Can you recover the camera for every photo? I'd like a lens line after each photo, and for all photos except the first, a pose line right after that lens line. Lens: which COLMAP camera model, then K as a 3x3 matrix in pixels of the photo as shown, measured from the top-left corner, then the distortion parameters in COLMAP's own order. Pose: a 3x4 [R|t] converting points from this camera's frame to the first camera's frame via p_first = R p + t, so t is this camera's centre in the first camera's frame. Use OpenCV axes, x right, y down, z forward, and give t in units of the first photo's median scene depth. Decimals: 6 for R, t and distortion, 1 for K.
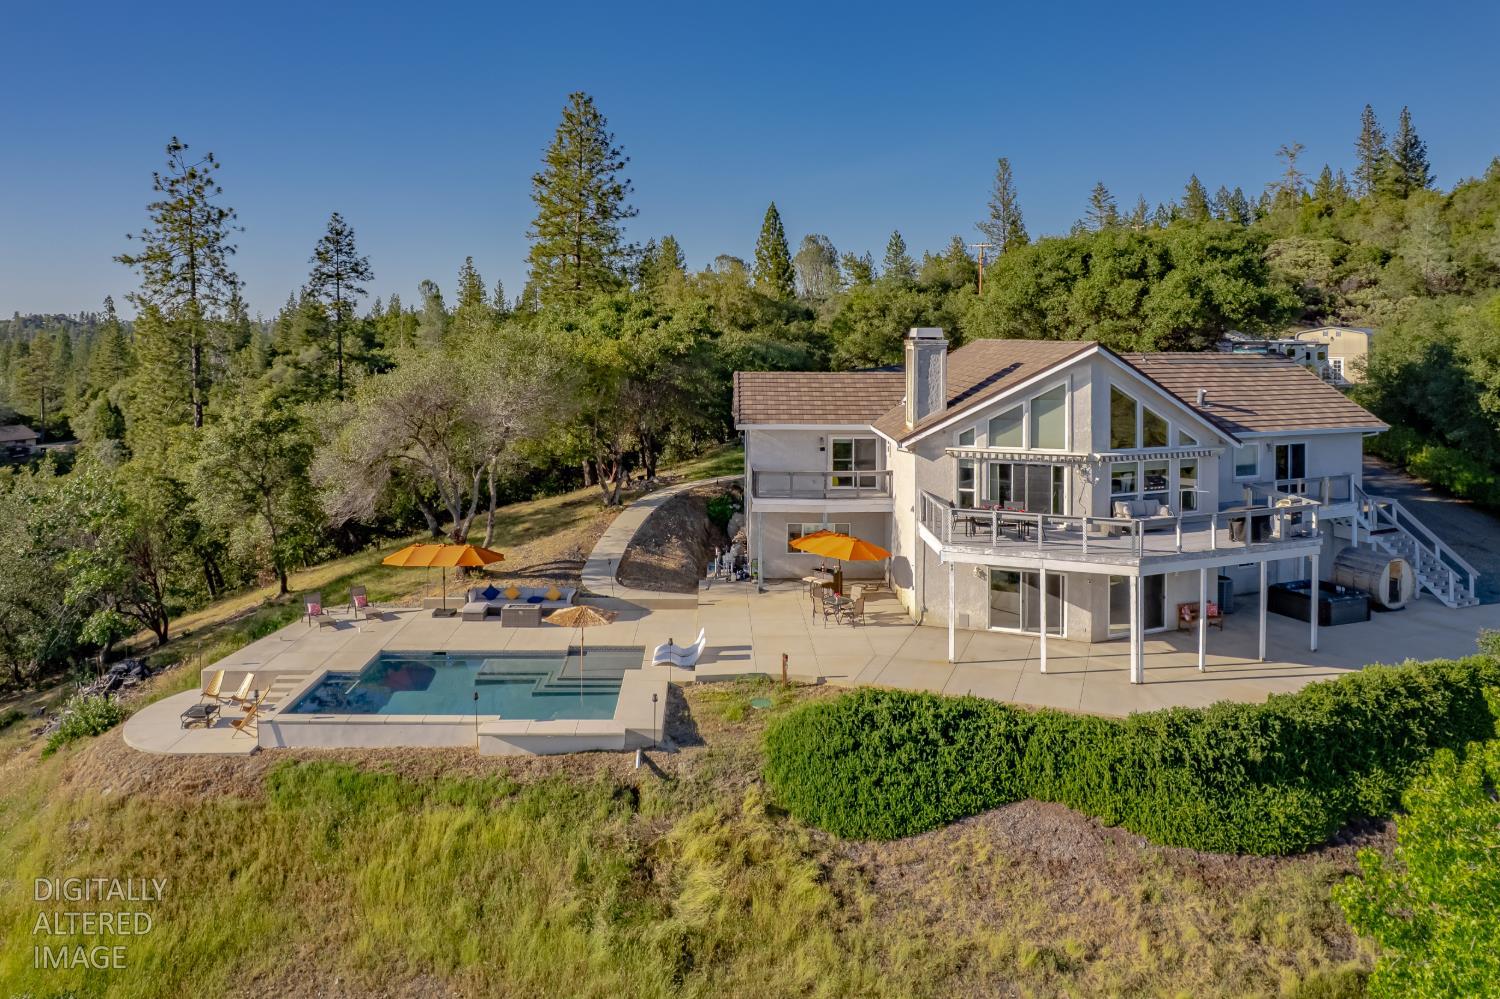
lens RADIAL K [[968.2, 0, 751.6], [0, 968.2, 506.1], [0, 0, 1]] dist [-0.053278, 0.027795]
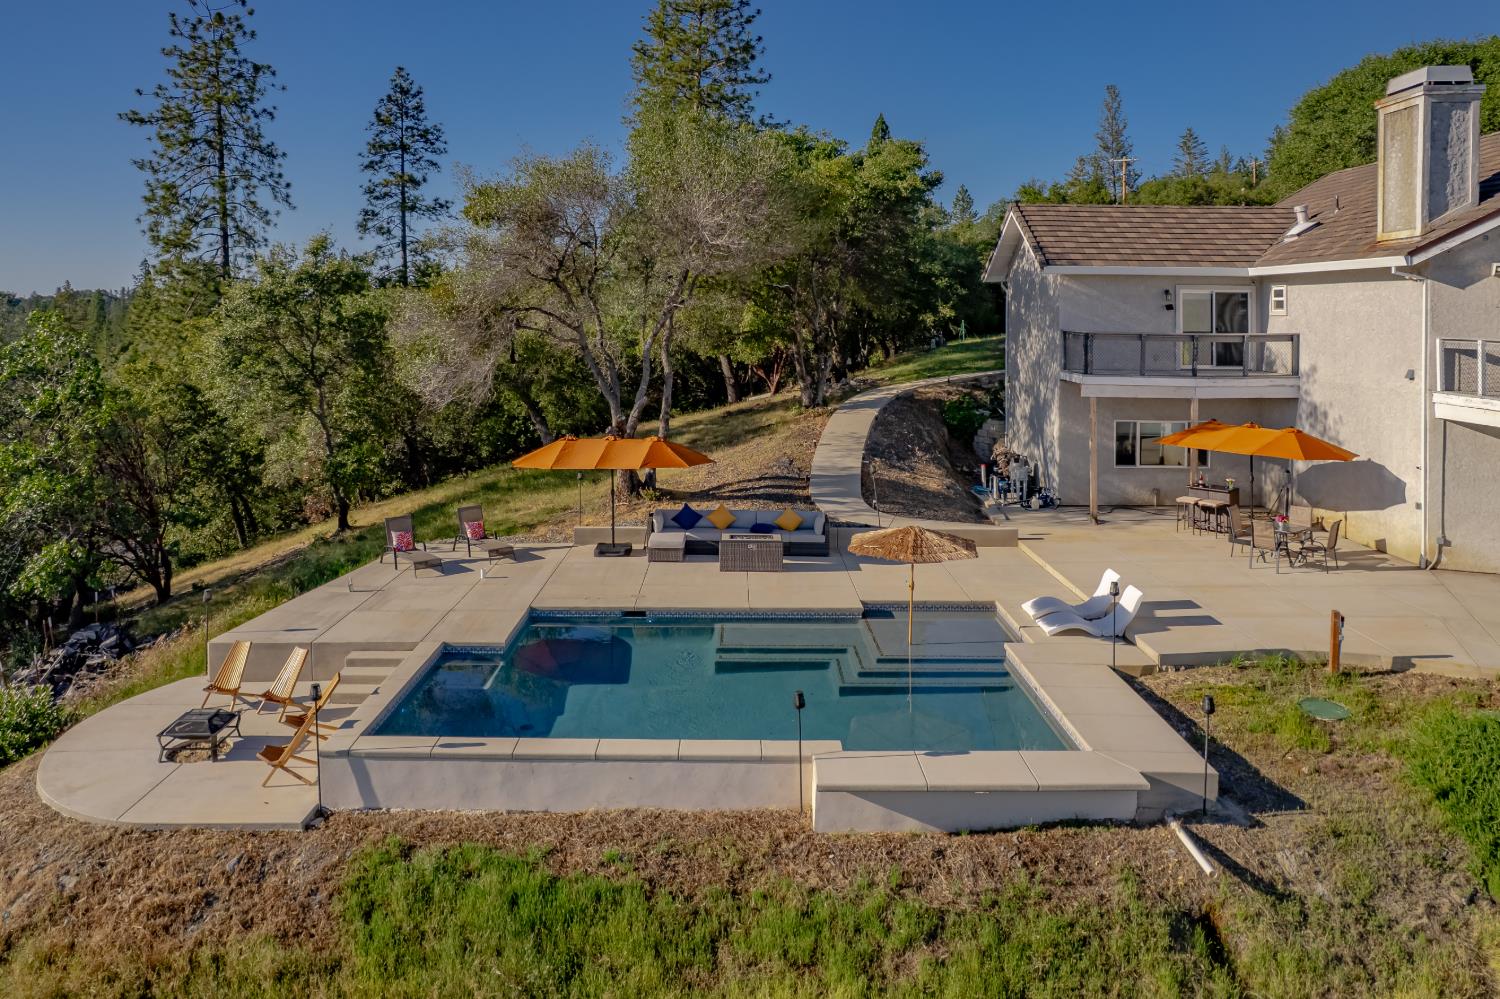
lens RADIAL K [[939.4, 0, 746.5], [0, 939.4, 492.8], [0, 0, 1]] dist [-0.060731, 0.043586]
pose [[0.999705, 0.002532, -0.024153, -0.229836], [-0.002415, 0.999985, 0.004868, 0.074771], [0.024165, -0.004809, 0.999696, 0.427545]]
